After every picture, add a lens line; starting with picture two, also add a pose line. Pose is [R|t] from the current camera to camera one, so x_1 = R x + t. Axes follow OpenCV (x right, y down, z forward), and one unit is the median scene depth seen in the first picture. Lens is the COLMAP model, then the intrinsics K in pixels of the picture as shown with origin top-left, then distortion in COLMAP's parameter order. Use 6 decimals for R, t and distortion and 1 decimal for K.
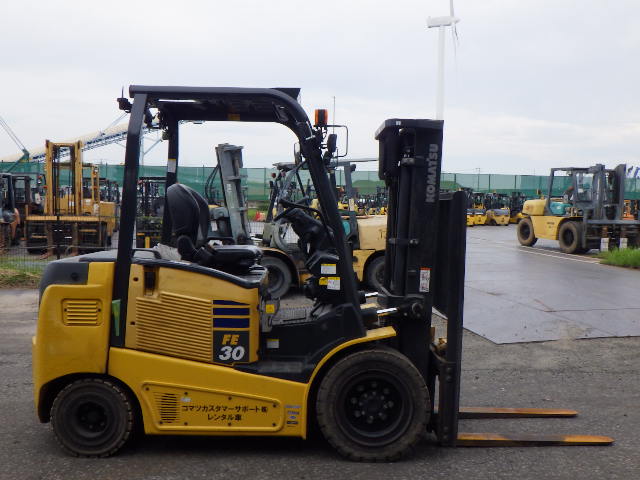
lens RADIAL K [[637.9, 0, 313.3], [0, 637.9, 244.1], [0, 0, 1]] dist [-0.007620, 0.000000]
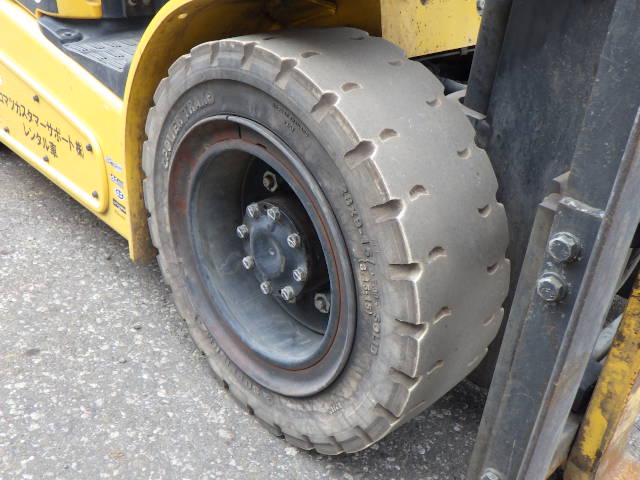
lens RADIAL K [[637.9, 0, 317.1], [0, 637.9, 239.2], [0, 0, 1]] dist [-0.007620, 0.000000]
pose [[0.674670, 0.378757, -0.633533, 0.263045], [-0.080024, 0.890781, 0.447332, 0.118252], [0.733769, -0.251104, 0.631293, 0.800336]]
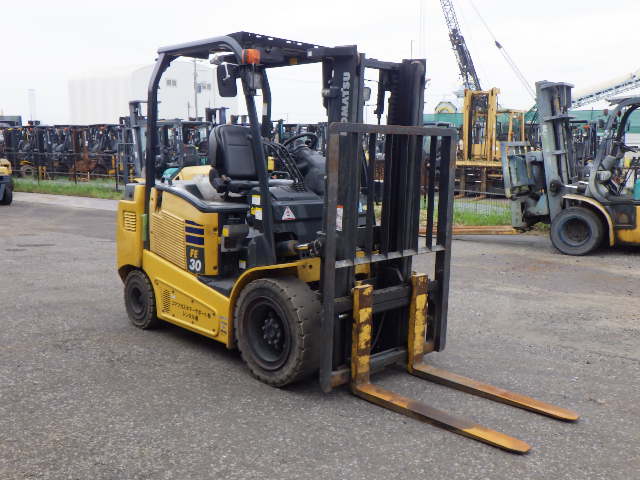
lens RADIAL K [[637.9, 0, 314.9], [0, 637.9, 241.7], [0, 0, 1]] dist [-0.007620, 0.000000]
pose [[0.683496, 0.099538, -0.723136, 0.842745], [-0.044667, 0.994506, 0.094674, 0.002686], [0.728587, -0.032409, 0.684187, 0.320024]]
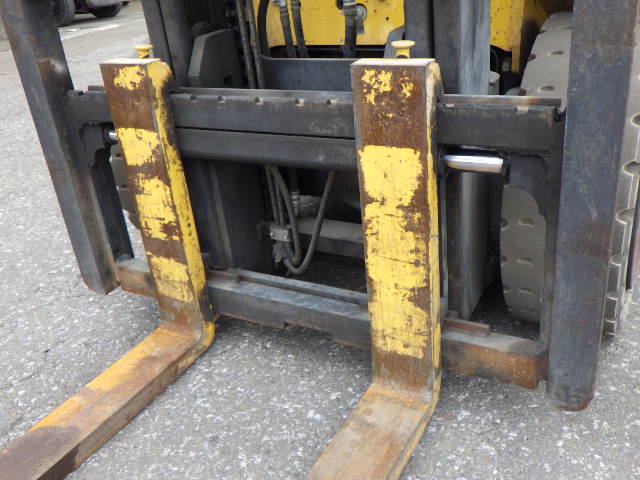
lens RADIAL K [[637.9, 0, 315.0], [0, 637.9, 241.2], [0, 0, 1]] dist [-0.007620, 0.000000]
pose [[-0.506079, 0.399933, -0.764159, 0.439939], [0.041862, 0.896340, 0.441387, 0.100668], [0.861471, 0.191387, -0.470361, 1.258916]]
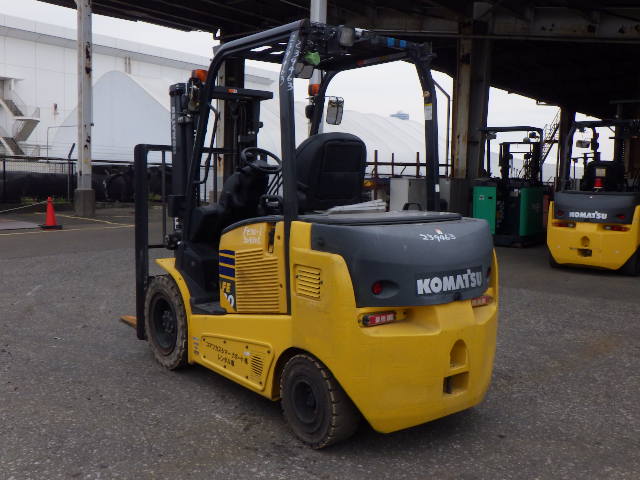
lens RADIAL K [[637.9, 0, 319.7], [0, 637.9, 238.5], [0, 0, 1]] dist [-0.007620, 0.000000]
pose [[-0.610464, -0.101537, 0.785509, -0.969624], [0.011746, 0.990479, 0.137161, -0.078335], [-0.791957, 0.092958, -0.603459, 1.697375]]
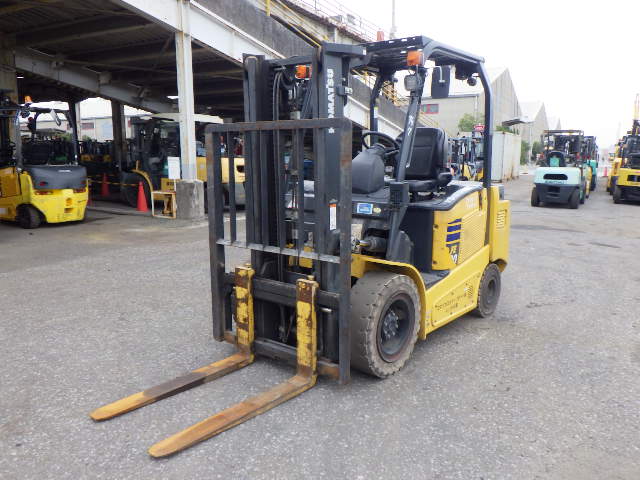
lens RADIAL K [[527.4, 0, 317.1], [0, 527.4, 241.2], [0, 0, 1]] dist [-0.007808, 0.006614]
pose [[-0.646943, 0.104045, -0.755407, 0.794404], [-0.057335, 0.981206, 0.184248, -0.057928], [0.760380, 0.162509, -0.628819, 1.658250]]
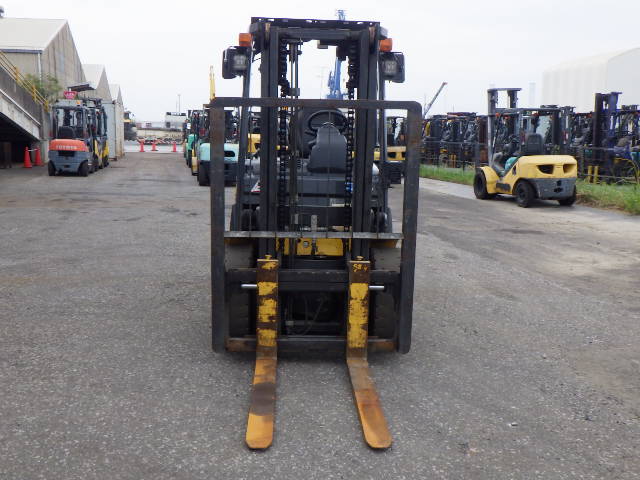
lens RADIAL K [[637.9, 0, 314.9], [0, 637.9, 243.0], [0, 0, 1]] dist [-0.007620, 0.000000]
pose [[0.022635, 0.154114, -0.987794, 1.150816], [-0.074237, 0.985578, 0.152068, -0.020237], [0.996984, 0.069888, 0.033749, 1.055024]]
